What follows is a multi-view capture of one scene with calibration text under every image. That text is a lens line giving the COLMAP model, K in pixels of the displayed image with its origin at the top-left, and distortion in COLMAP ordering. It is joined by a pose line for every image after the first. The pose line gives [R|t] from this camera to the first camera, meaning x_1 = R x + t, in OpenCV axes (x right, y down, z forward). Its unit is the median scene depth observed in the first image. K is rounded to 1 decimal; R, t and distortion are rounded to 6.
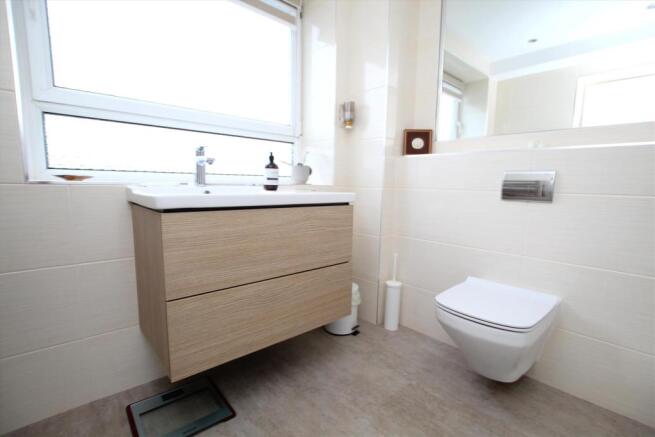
lens RADIAL K [[302.5, 0, 331.1], [0, 302.5, 220.4], [0, 0, 1]] dist [-0.027510, 0.000125]
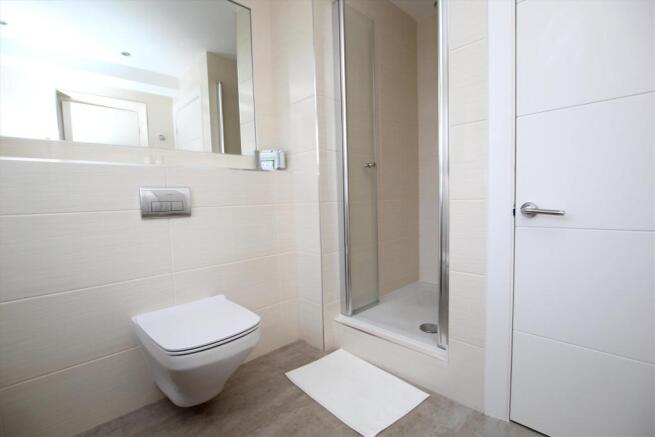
lens RADIAL K [[302.5, 0, 331.6], [0, 302.5, 220.2], [0, 0, 1]] dist [-0.027510, 0.000125]
pose [[-0.043947, -0.089989, 0.994973, -0.382677], [0.143712, 0.985007, 0.095435, -0.077094], [-0.988643, 0.147183, -0.030356, 0.526767]]
